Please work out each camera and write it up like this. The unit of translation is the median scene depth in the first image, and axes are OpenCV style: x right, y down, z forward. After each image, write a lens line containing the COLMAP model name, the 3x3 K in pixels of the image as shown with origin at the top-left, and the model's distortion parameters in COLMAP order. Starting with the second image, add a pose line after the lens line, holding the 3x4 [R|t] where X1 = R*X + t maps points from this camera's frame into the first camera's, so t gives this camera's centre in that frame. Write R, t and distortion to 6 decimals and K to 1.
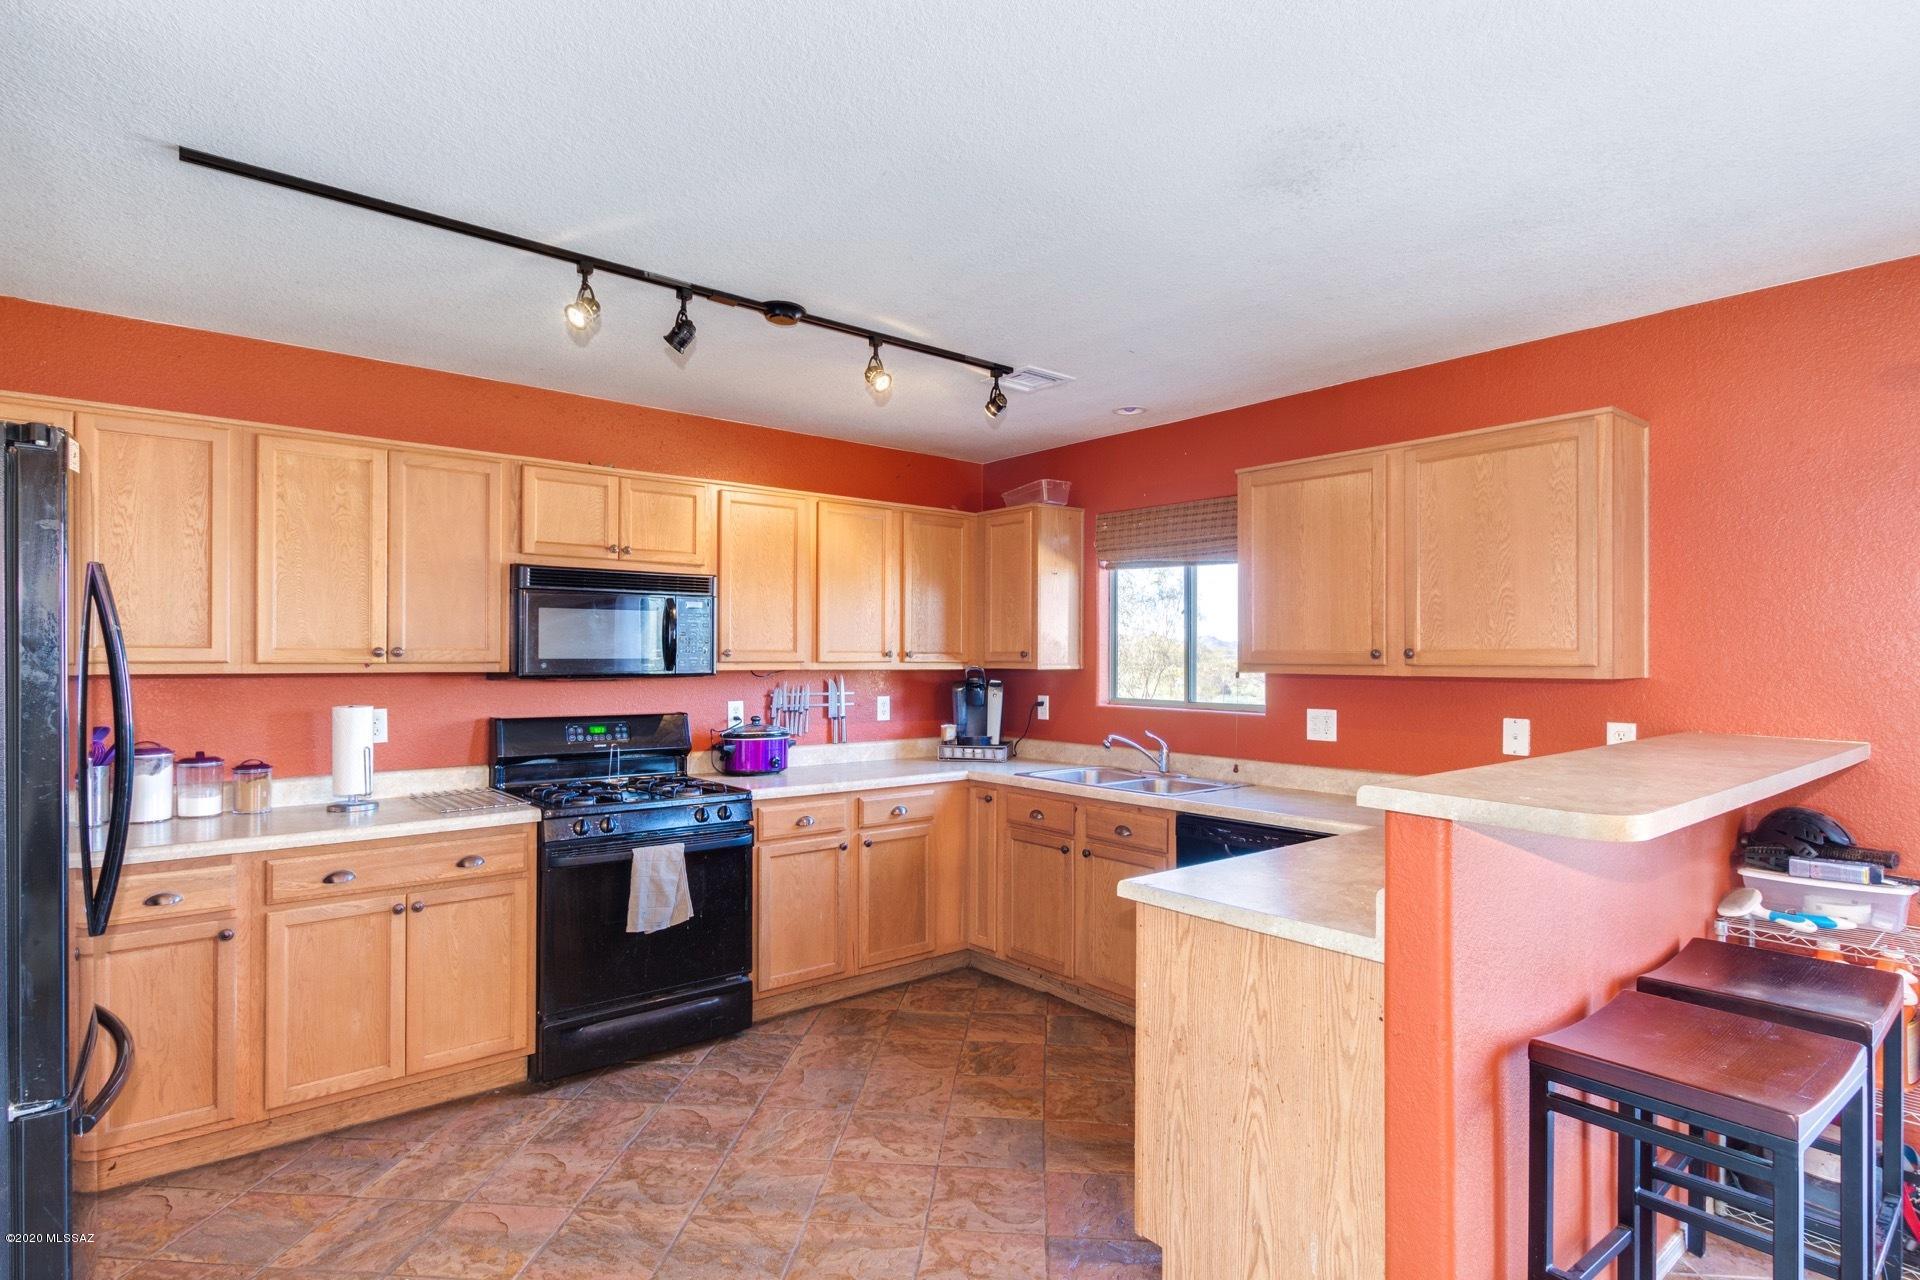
lens RADIAL K [[971.5, 0, 970.1], [0, 971.5, 645.5], [0, 0, 1]] dist [0.005674, -0.002299]
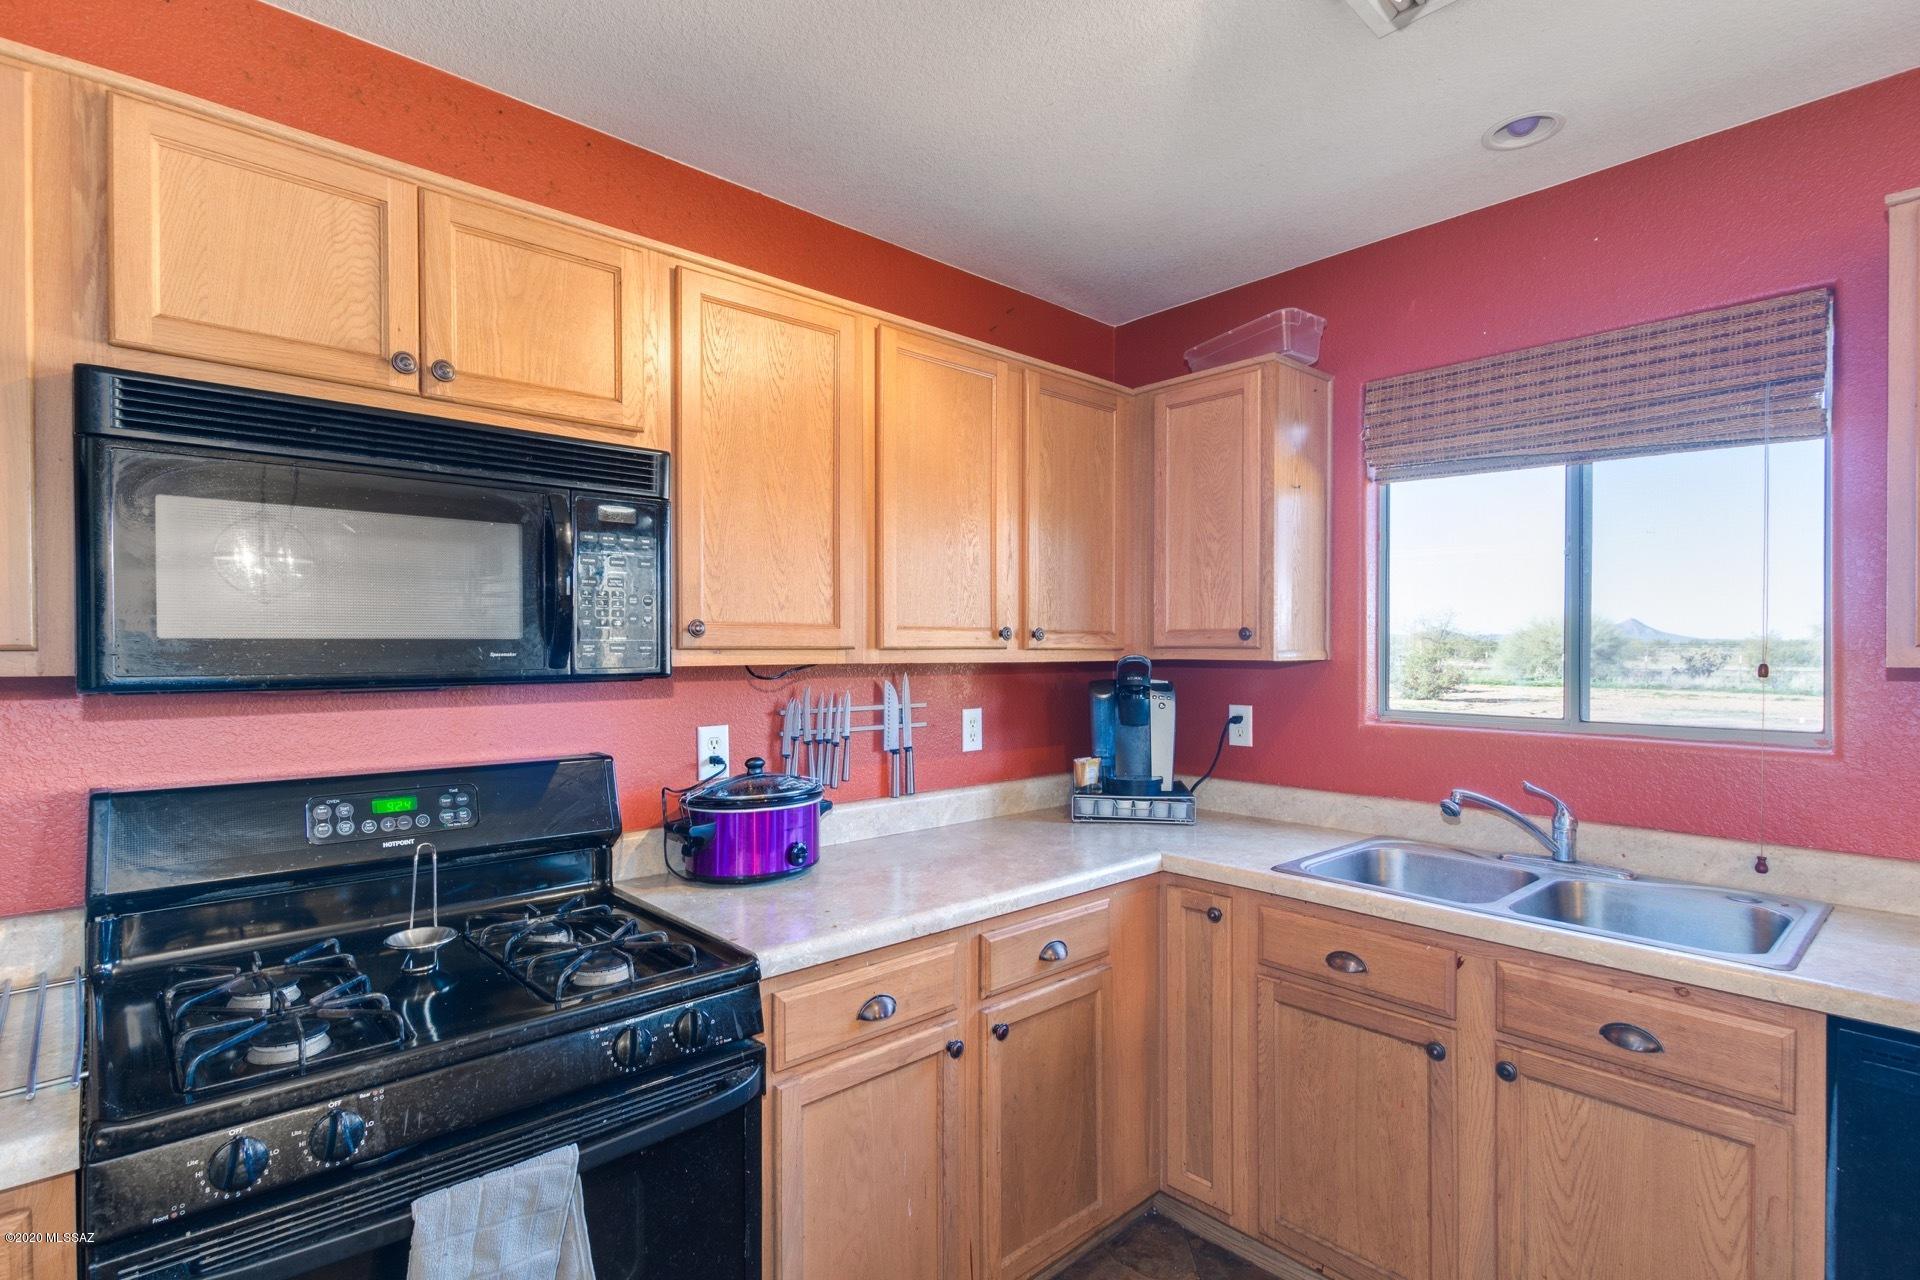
lens RADIAL K [[922.8, 0, 964.0], [0, 922.8, 651.4], [0, 0, 1]] dist [0.011749, -0.003442]
pose [[0.999320, -0.004204, 0.036641, -0.142823], [0.003665, 0.999884, 0.014760, 0.012871], [-0.036699, -0.014616, 0.999219, 0.572923]]
